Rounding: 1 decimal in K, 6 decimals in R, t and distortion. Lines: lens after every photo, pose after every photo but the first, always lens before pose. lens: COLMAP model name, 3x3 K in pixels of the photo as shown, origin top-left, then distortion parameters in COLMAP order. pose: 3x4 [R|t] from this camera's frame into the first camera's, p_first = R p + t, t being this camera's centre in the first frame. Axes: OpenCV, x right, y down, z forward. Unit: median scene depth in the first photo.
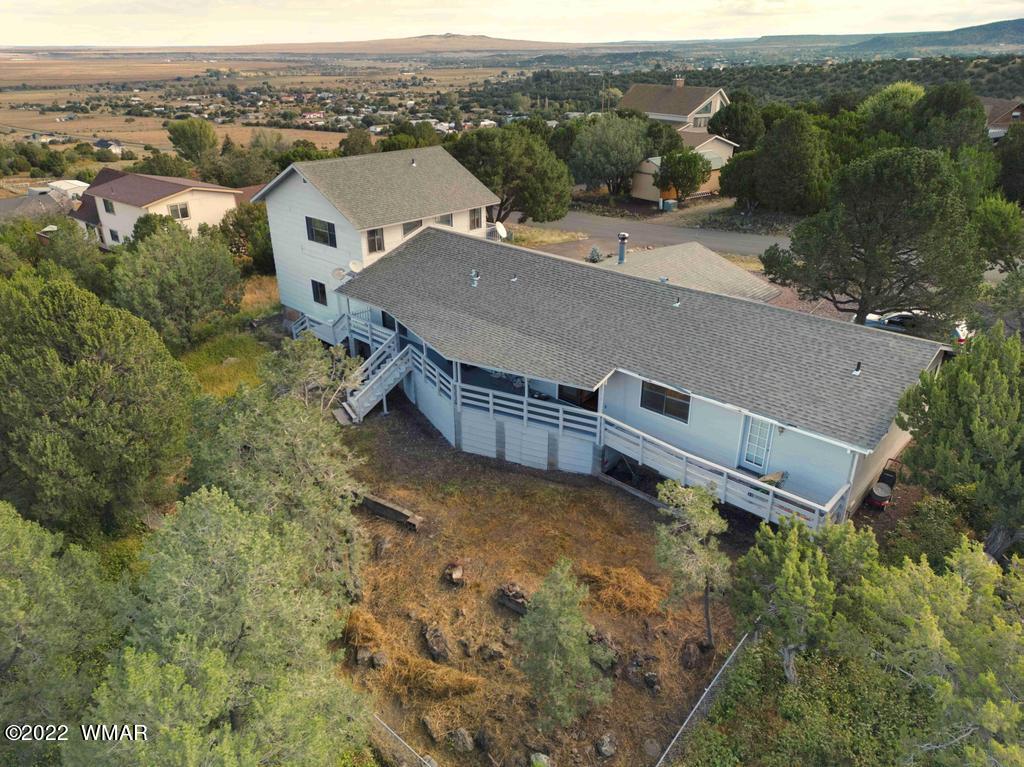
lens RADIAL K [[712.0, 0, 512.0], [0, 712.0, 383.5], [0, 0, 1]] dist [0.031833, -0.001016]
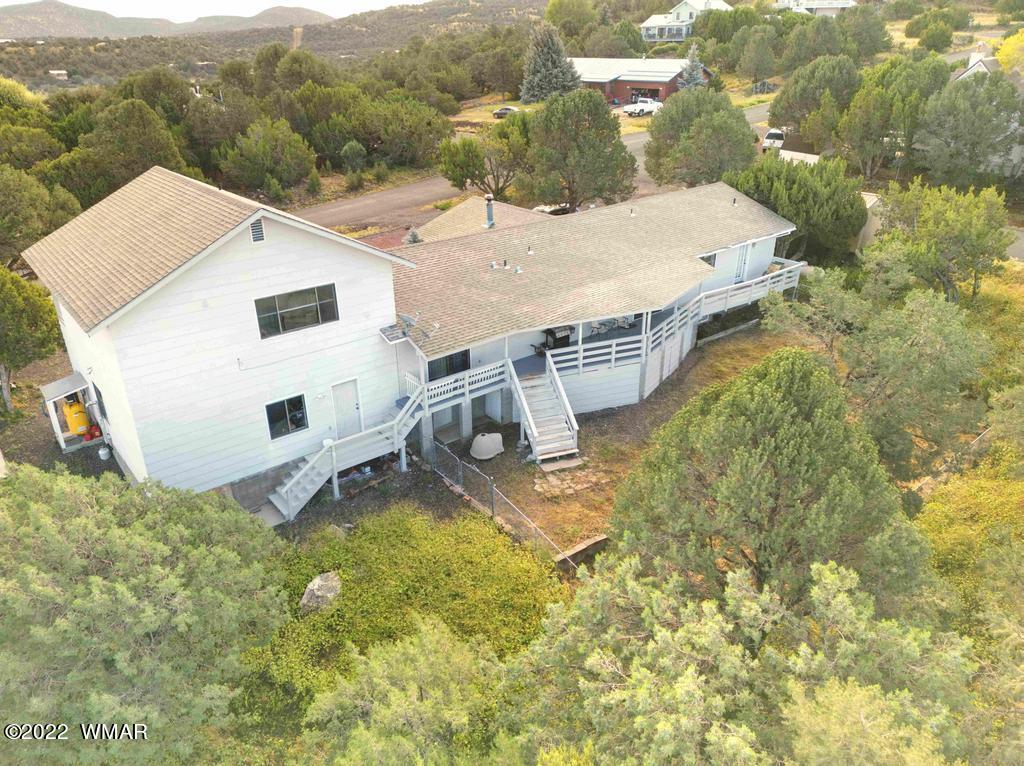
lens RADIAL K [[712.0, 0, 512.0], [0, 712.0, 383.0], [0, 0, 1]] dist [0.031833, -0.001016]
pose [[0.103165, -0.435562, 0.894227, -0.958918], [0.405133, 0.839472, 0.362152, -0.360341], [-0.908418, 0.324920, 0.263065, 0.822600]]
